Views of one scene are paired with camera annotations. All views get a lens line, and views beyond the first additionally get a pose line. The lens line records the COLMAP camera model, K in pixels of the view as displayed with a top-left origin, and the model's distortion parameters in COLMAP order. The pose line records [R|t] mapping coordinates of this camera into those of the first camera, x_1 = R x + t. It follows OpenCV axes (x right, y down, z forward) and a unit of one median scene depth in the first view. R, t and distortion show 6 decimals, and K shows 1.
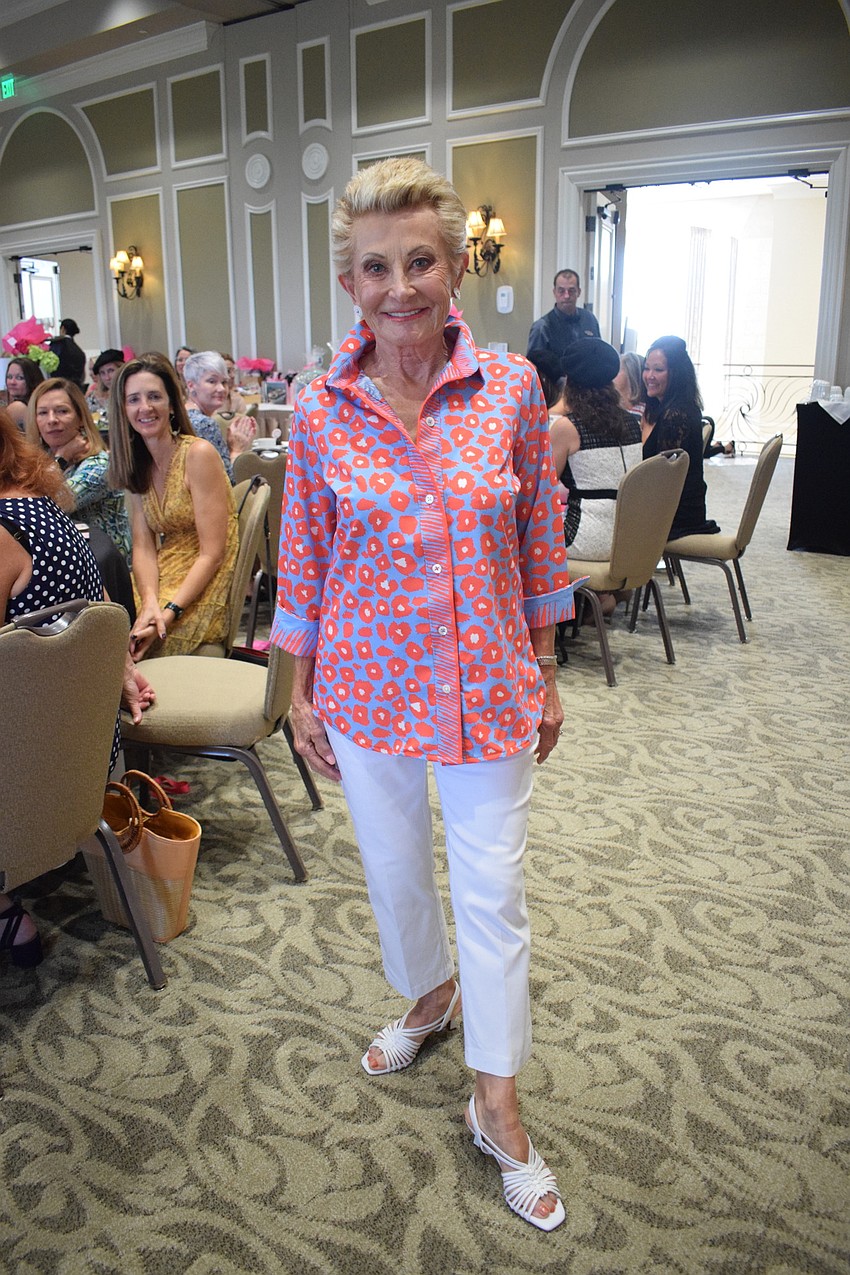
lens RADIAL K [[1010.8, 0, 425.0], [0, 1010.8, 637.5], [0, 0, 1]] dist [-0.125337, 0.046635]
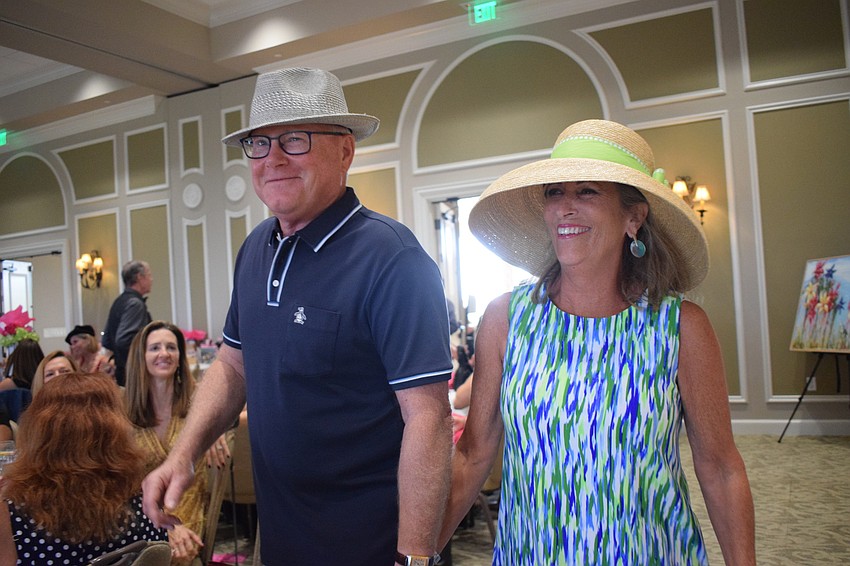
lens RADIAL K [[742.0, 0, 425.0], [0, 742.0, 283.0], [0, 0, 1]] dist [-0.087082, 0.001139]
pose [[0.982469, -0.043711, 0.181231, -0.041379], [0.099449, 0.945137, -0.311168, -0.006659], [-0.157687, 0.323736, 0.932915, 0.027206]]
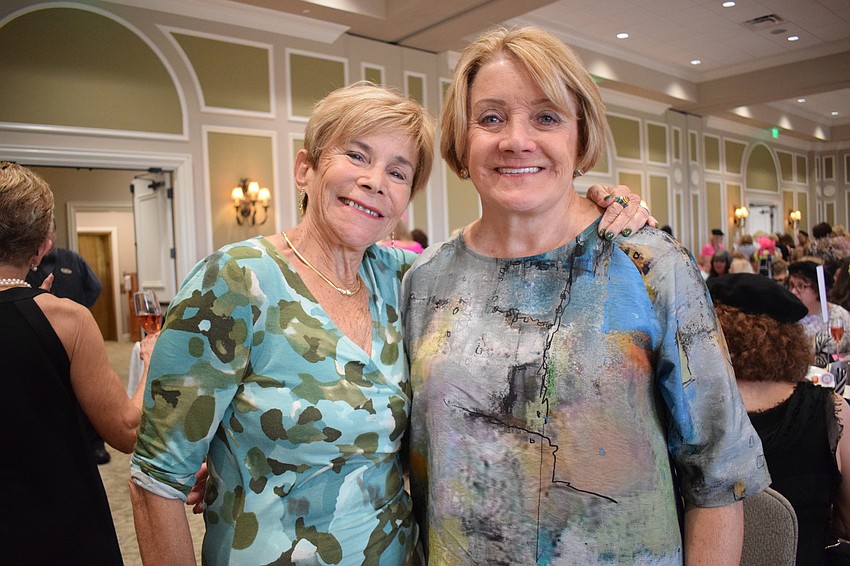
lens RADIAL K [[673.8, 0, 425.0], [0, 673.8, 283.0], [0, 0, 1]] dist [-0.125337, 0.046635]
pose [[0.201726, -0.034937, 0.978819, -1.003474], [0.318633, 0.947343, -0.031854, -0.214899], [-0.926164, 0.318310, 0.202235, 0.741750]]
